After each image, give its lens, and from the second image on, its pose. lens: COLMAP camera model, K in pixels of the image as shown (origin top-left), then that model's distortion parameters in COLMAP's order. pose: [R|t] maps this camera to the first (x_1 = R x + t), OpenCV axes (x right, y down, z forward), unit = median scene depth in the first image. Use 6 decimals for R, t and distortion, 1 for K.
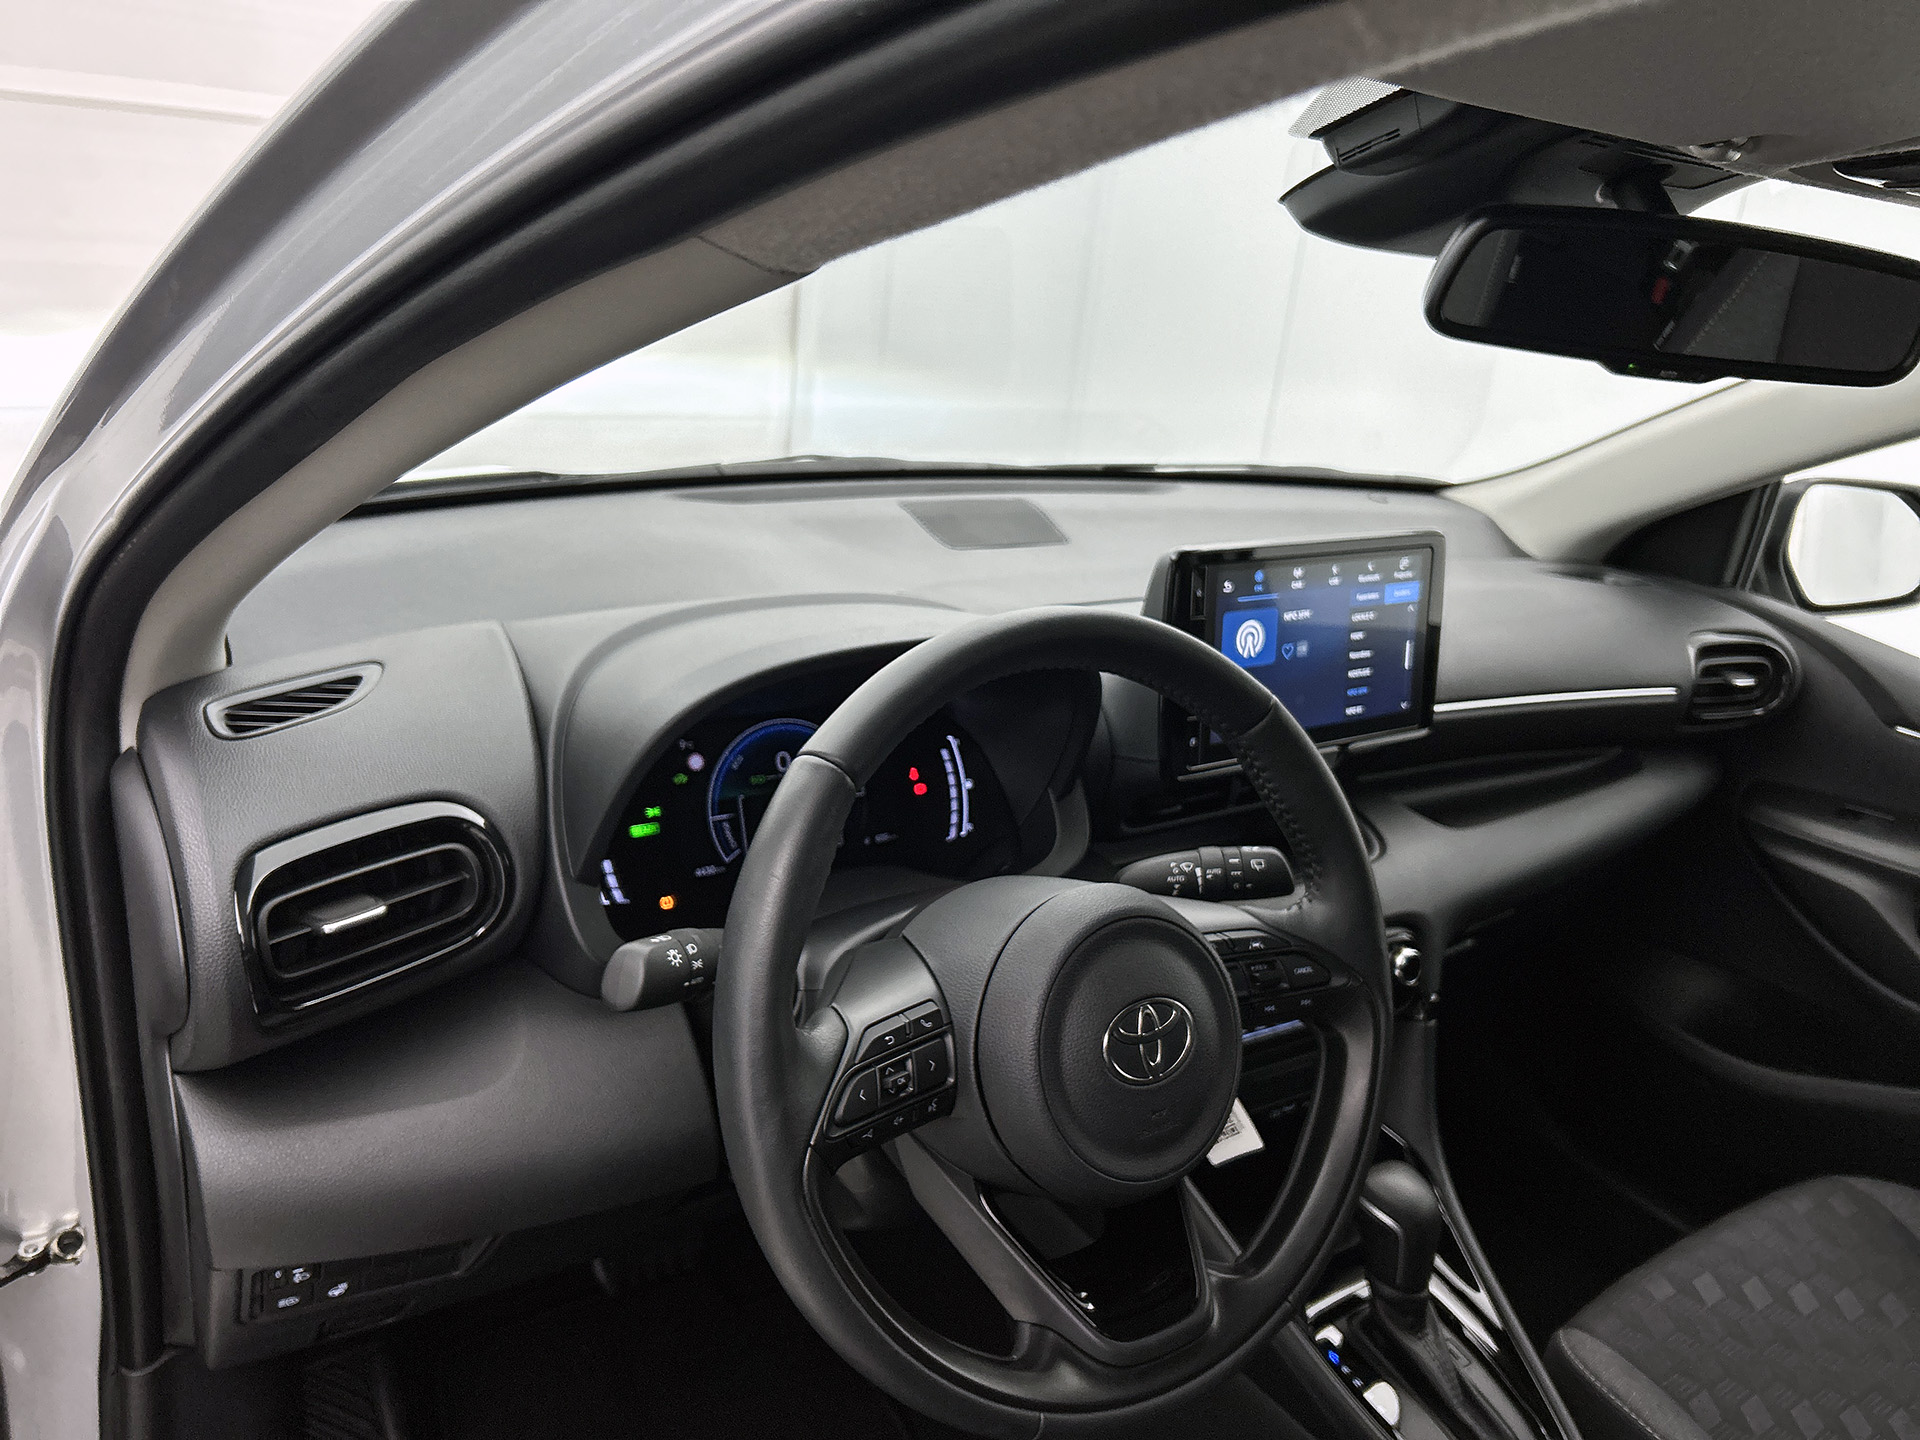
lens RADIAL K [[1502.5, 0, 962.7], [0, 1502.5, 696.8], [0, 0, 1]] dist [0.065595, -0.057281]
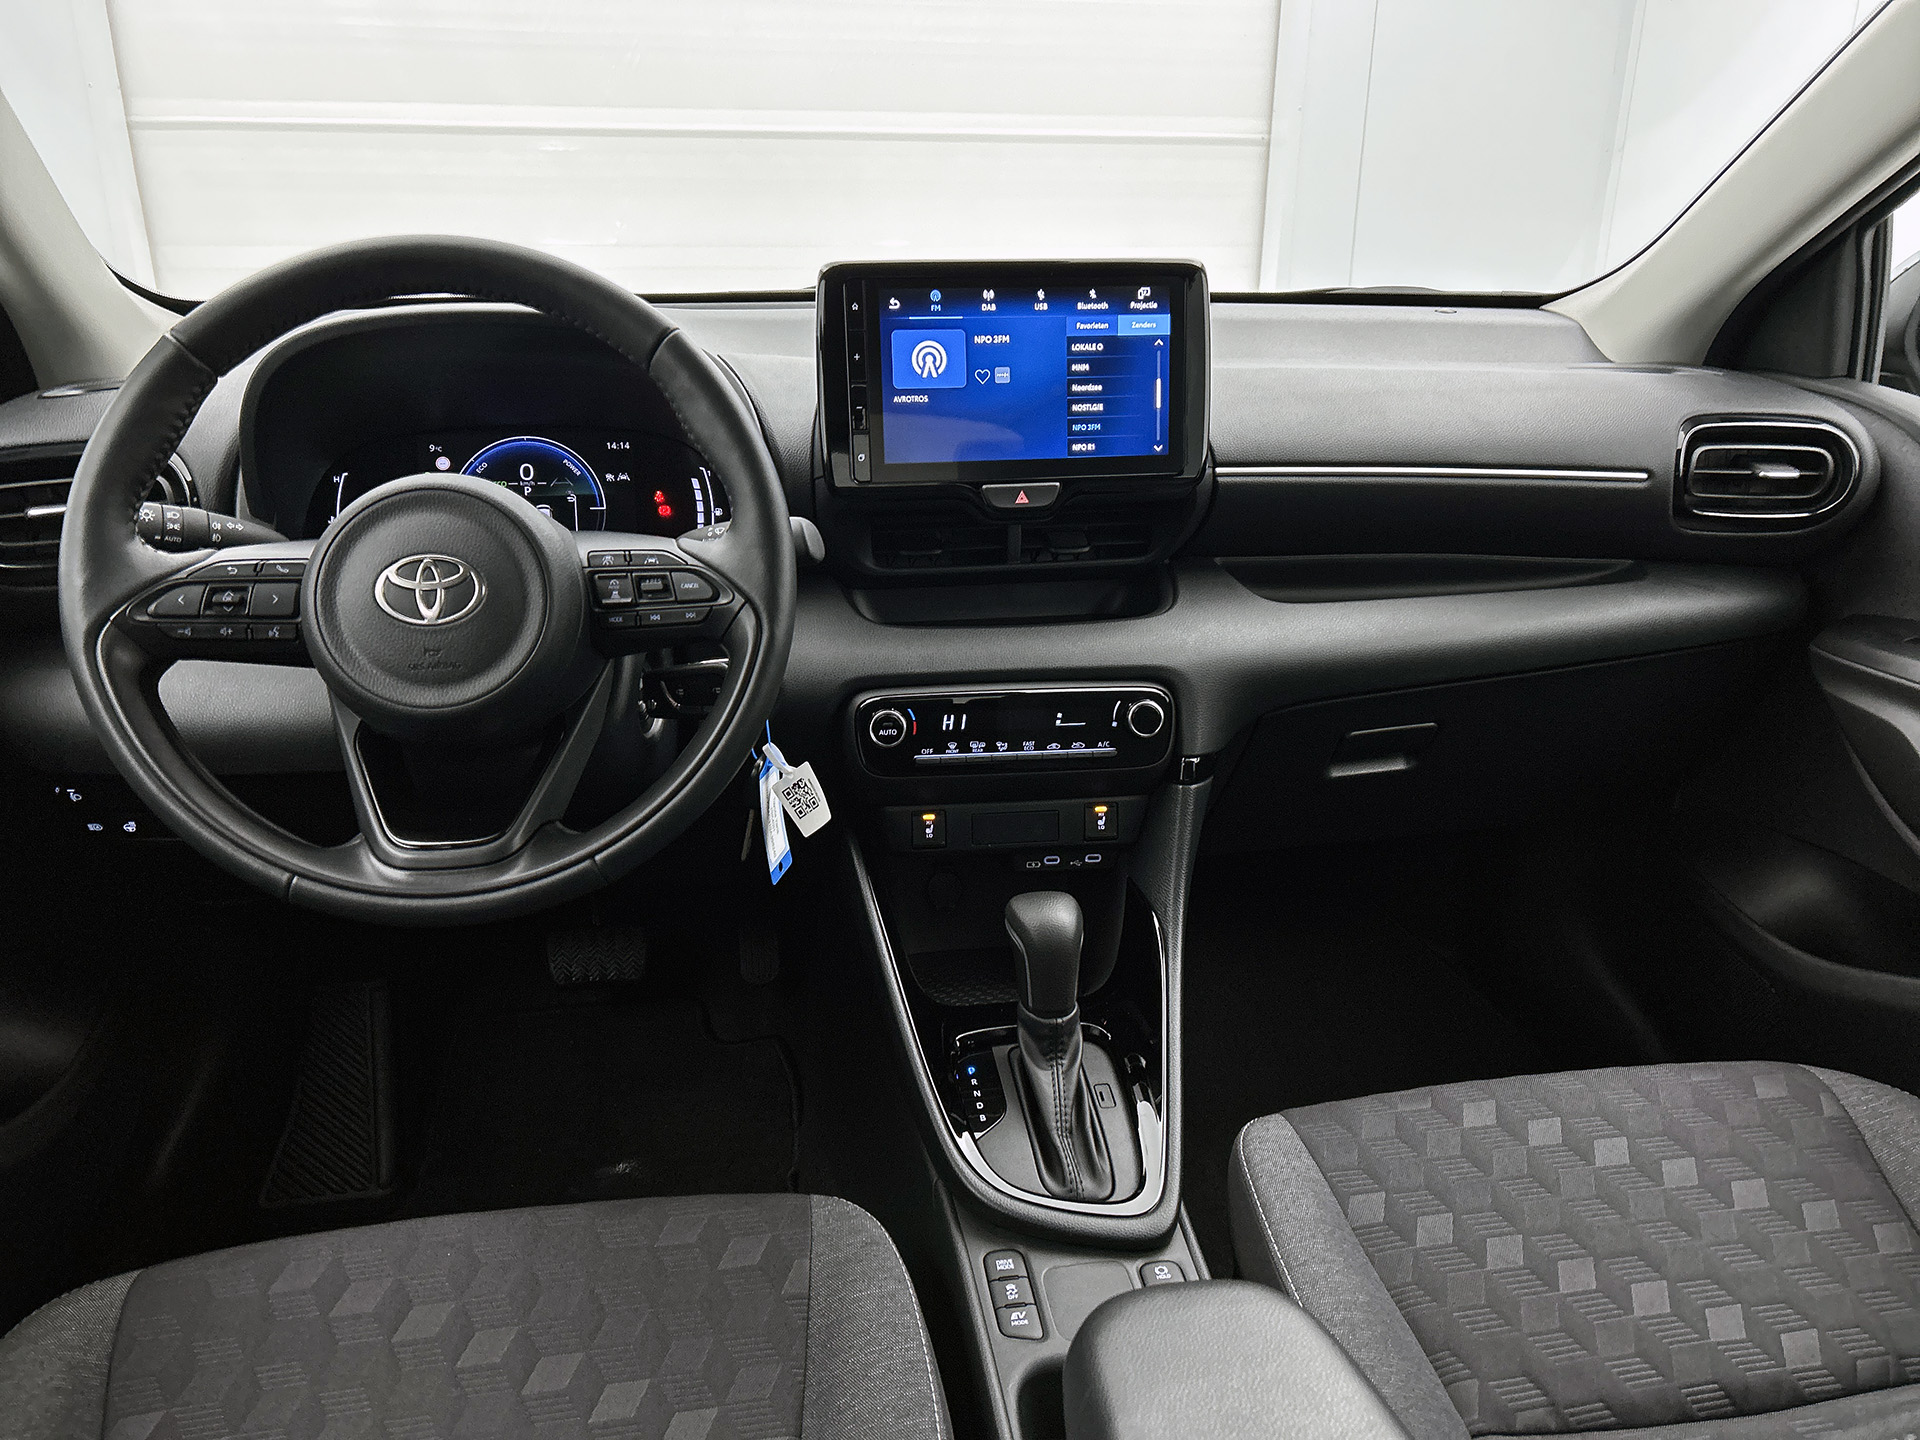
lens RADIAL K [[1502.5, 0, 949.2], [0, 1502.5, 722.6], [0, 0, 1]] dist [0.065595, -0.057281]
pose [[0.894404, 0.054701, -0.443903, 0.636824], [-0.057944, 0.998300, 0.006268, 0.190177], [0.443491, 0.020115, 0.896053, 0.088476]]
